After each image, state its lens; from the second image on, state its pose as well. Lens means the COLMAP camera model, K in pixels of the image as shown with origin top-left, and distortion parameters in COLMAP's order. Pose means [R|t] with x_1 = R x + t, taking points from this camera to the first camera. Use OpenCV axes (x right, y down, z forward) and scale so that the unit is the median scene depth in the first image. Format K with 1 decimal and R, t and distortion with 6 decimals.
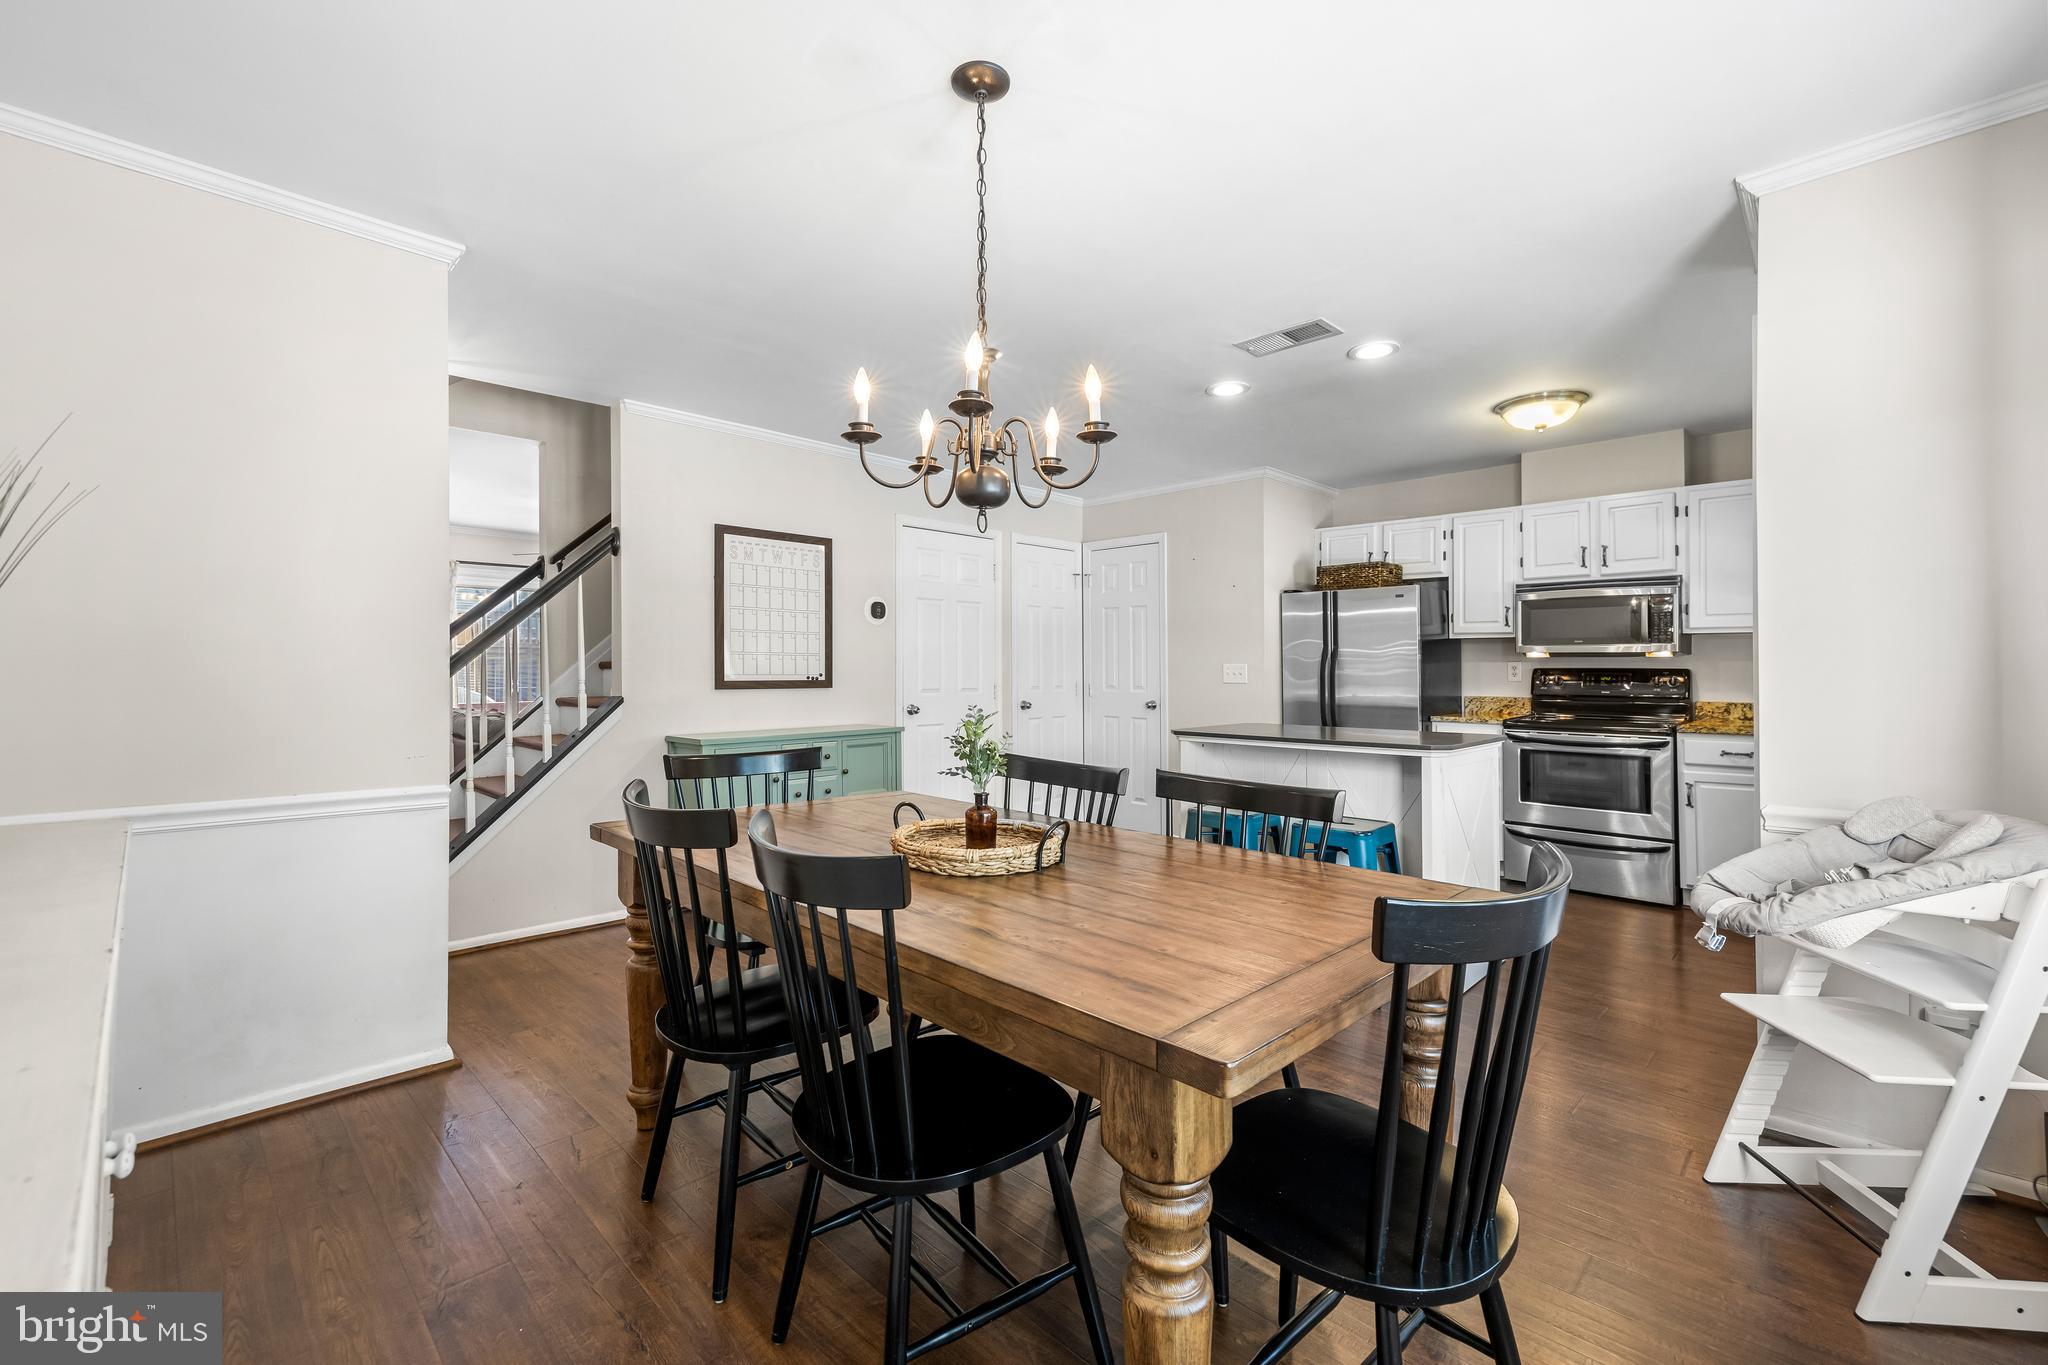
lens RADIAL K [[866.0, 0, 1019.3], [0, 866.0, 653.4], [0, 0, 1]] dist [0.000666, 0.000752]
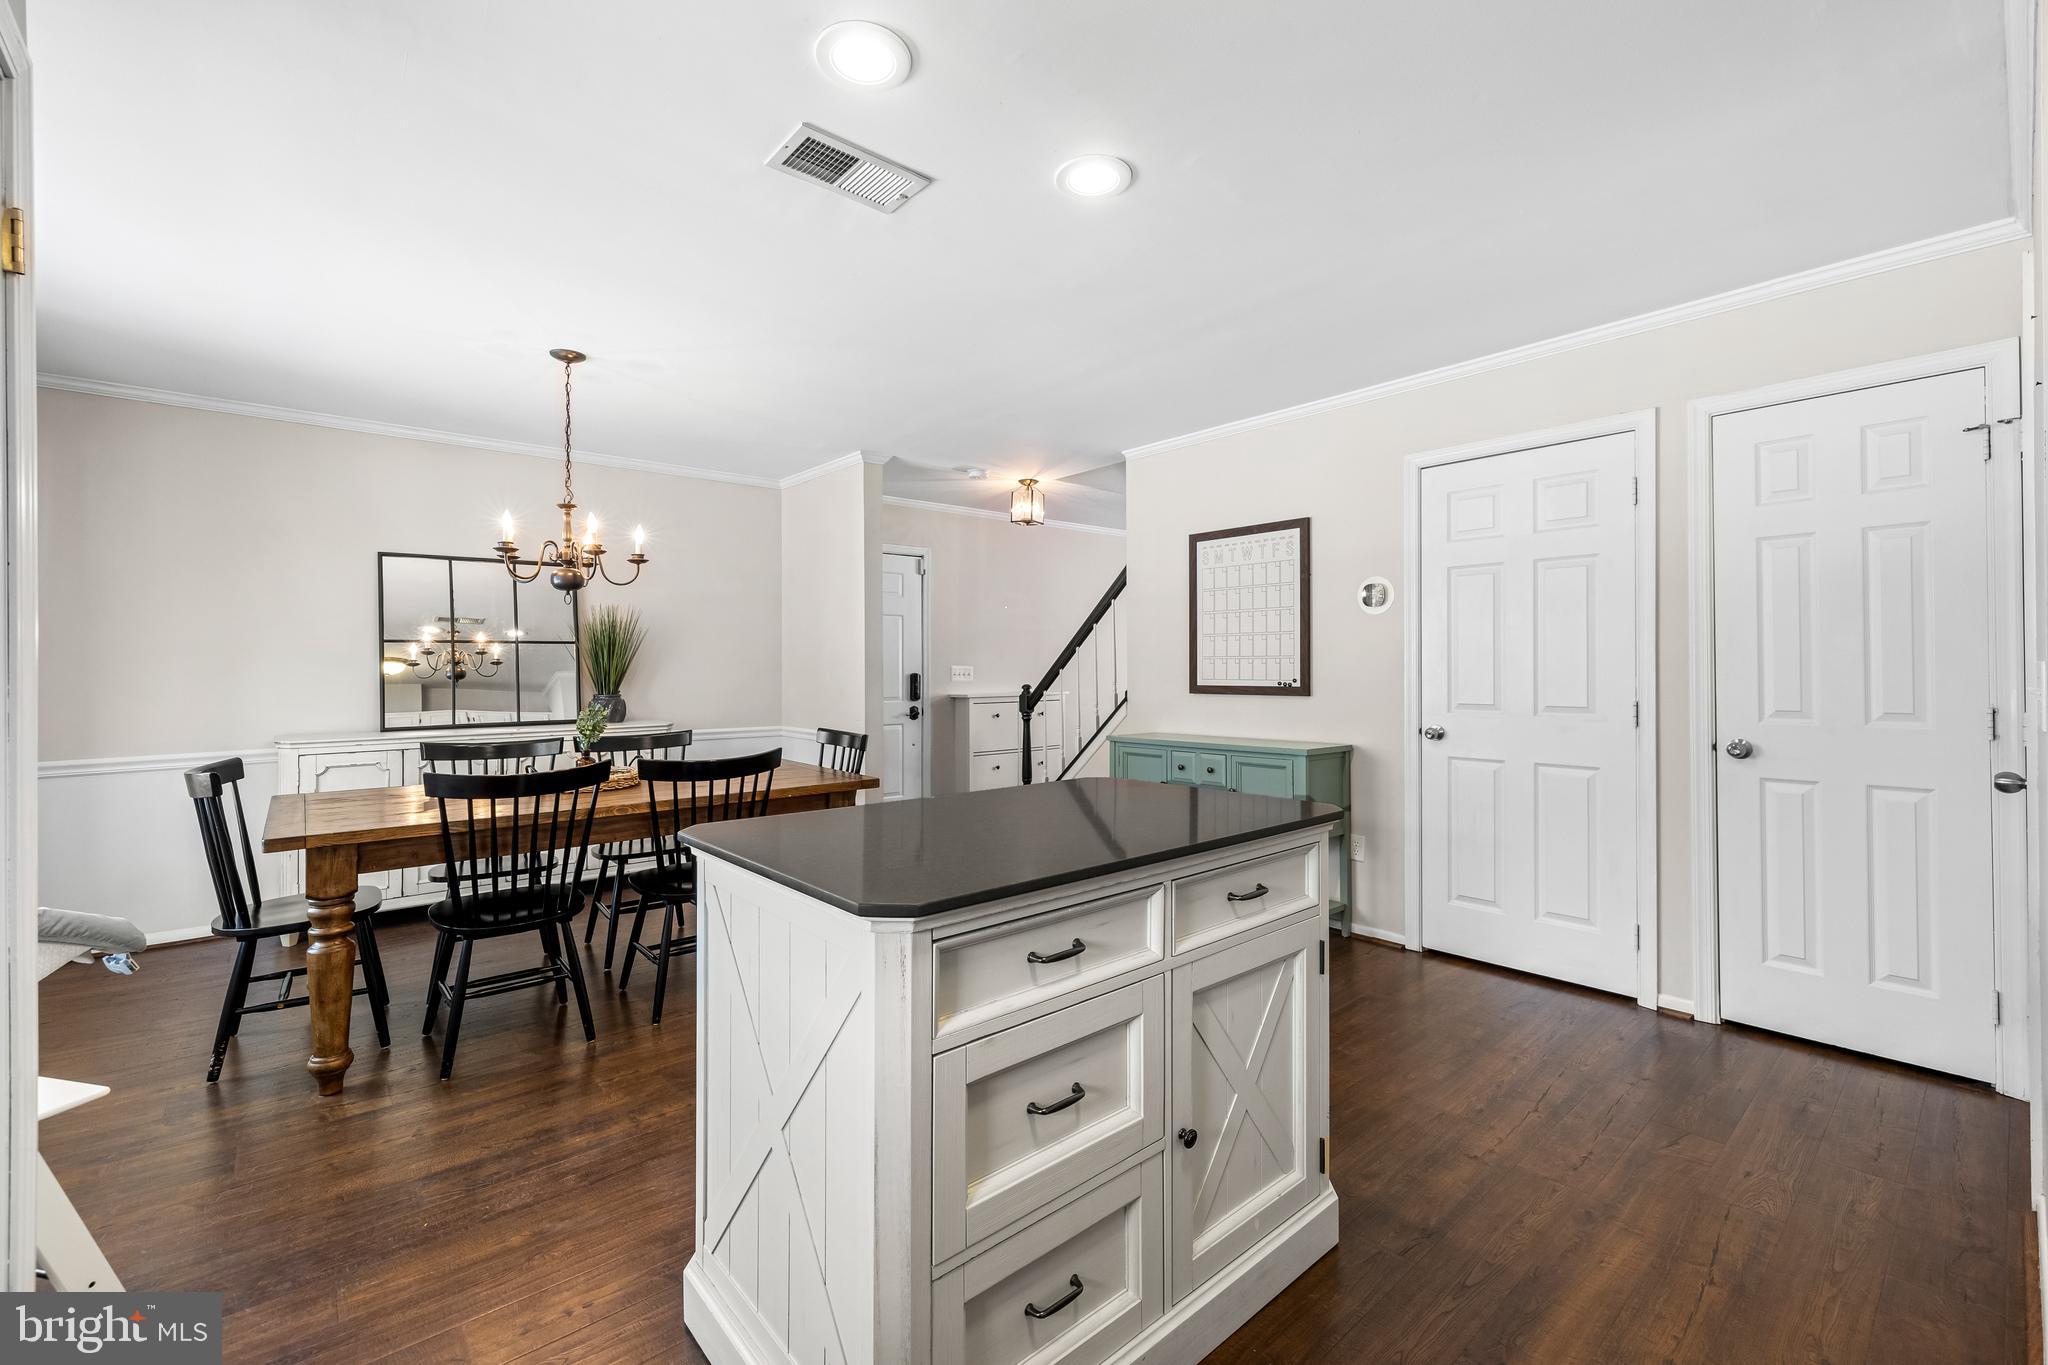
lens RADIAL K [[859.9, 0, 1013.3], [0, 859.9, 657.9], [0, 0, 1]] dist [0.007702, -0.000213]
pose [[-0.082882, -0.013965, -0.996461, 0.642352], [0.022498, 0.999621, -0.015881, 0.009825], [0.996305, -0.023734, -0.082537, 0.798787]]
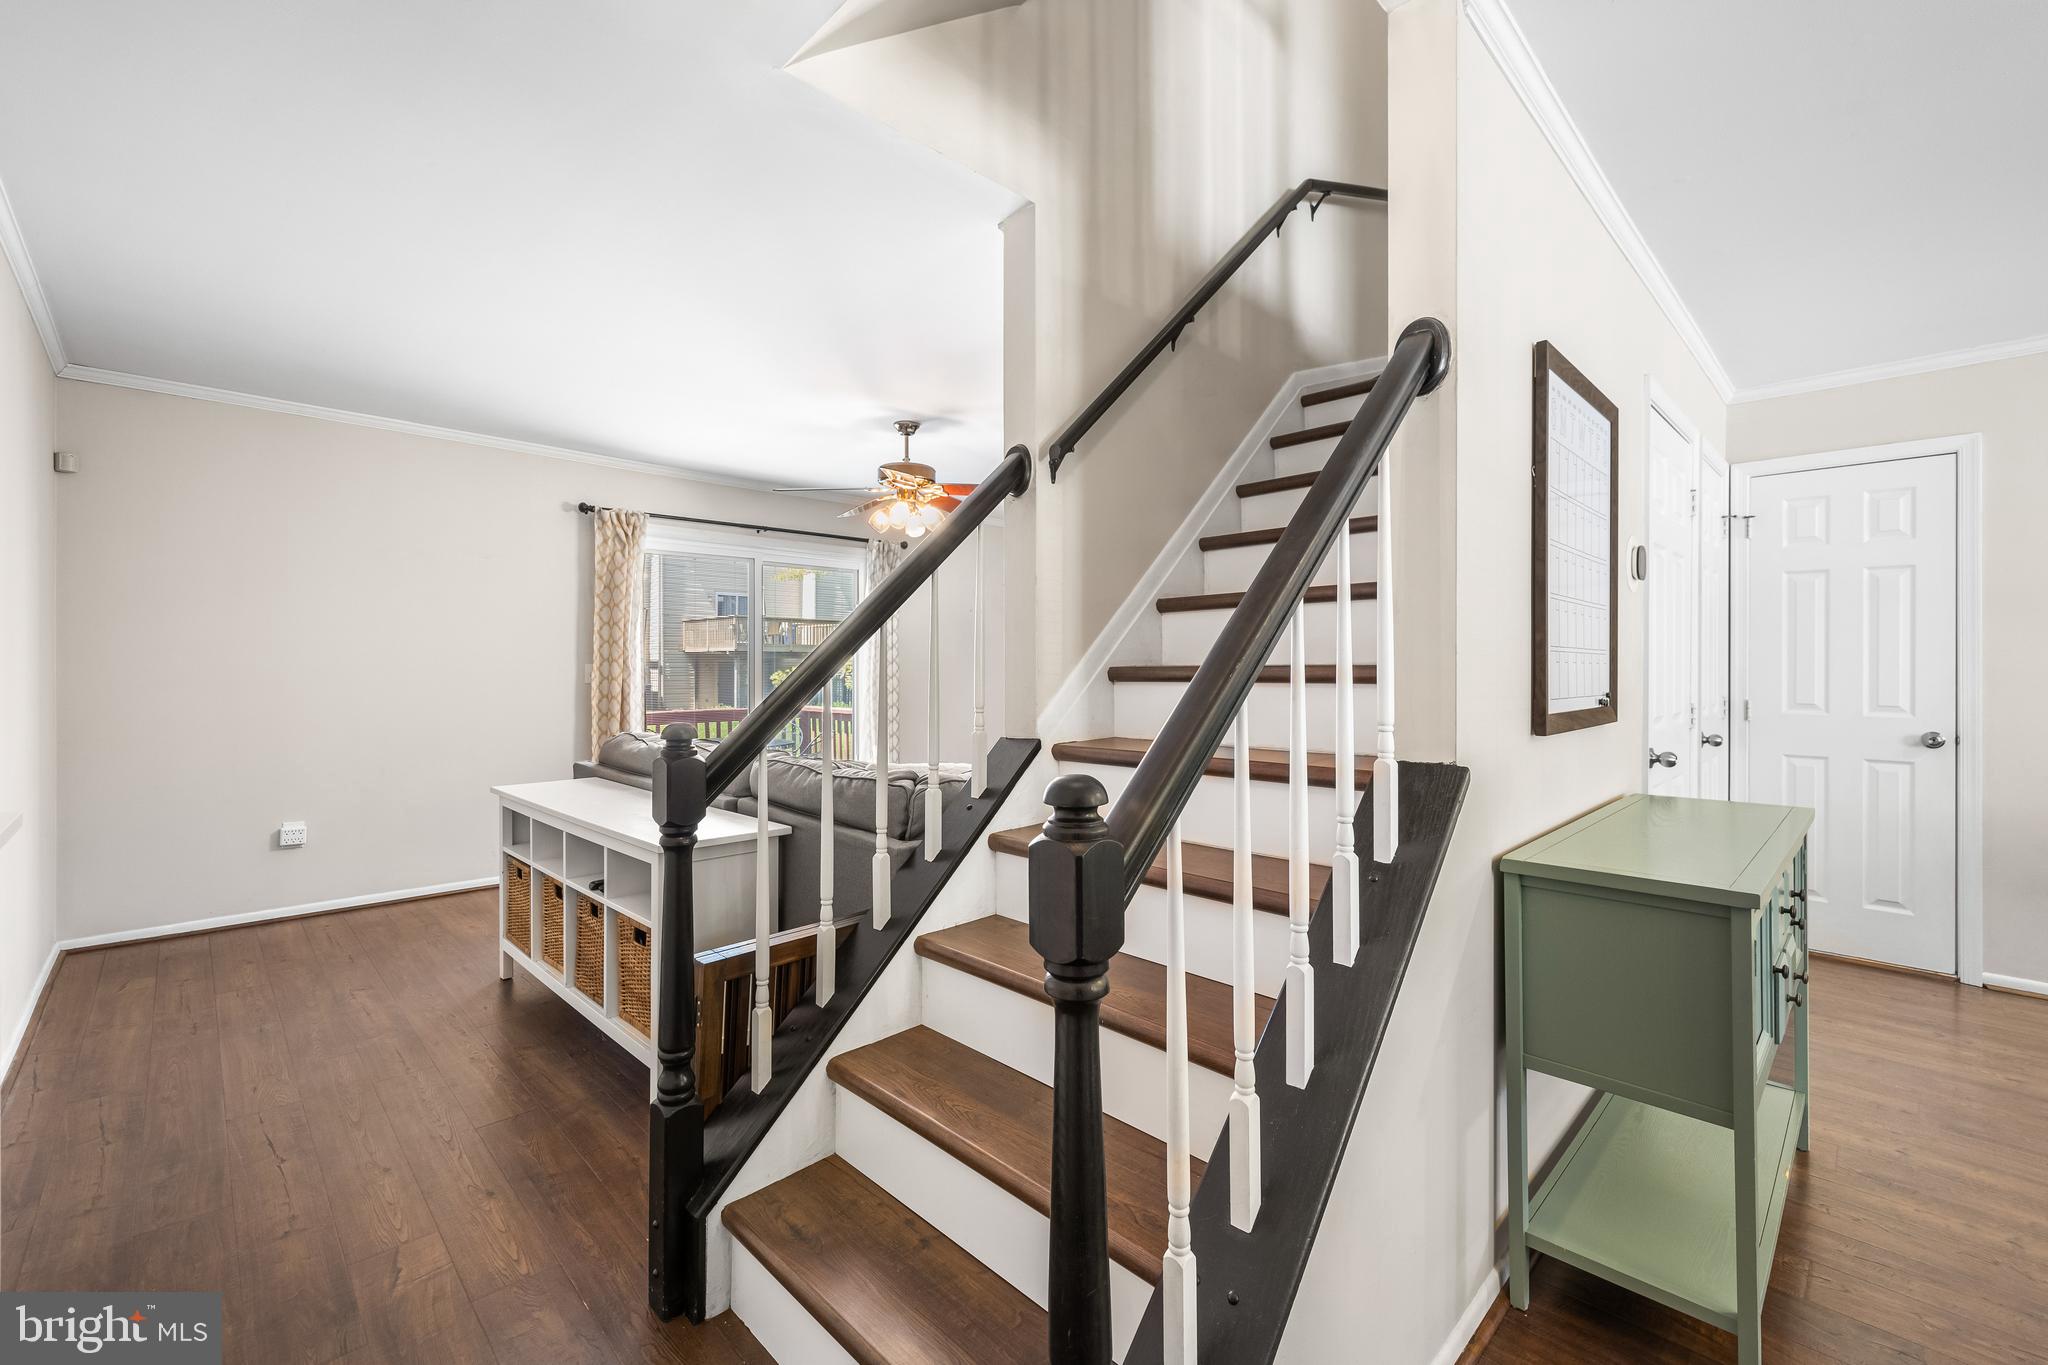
lens RADIAL K [[859.7, 0, 1014.1], [0, 859.7, 674.4], [0, 0, 1]] dist [0.002342, 0.000059]
pose [[0.999682, -0.003109, -0.025035, -0.538661], [0.003724, 0.999692, 0.024536, 0.000668], [0.024951, -0.024621, 0.999385, 0.531626]]
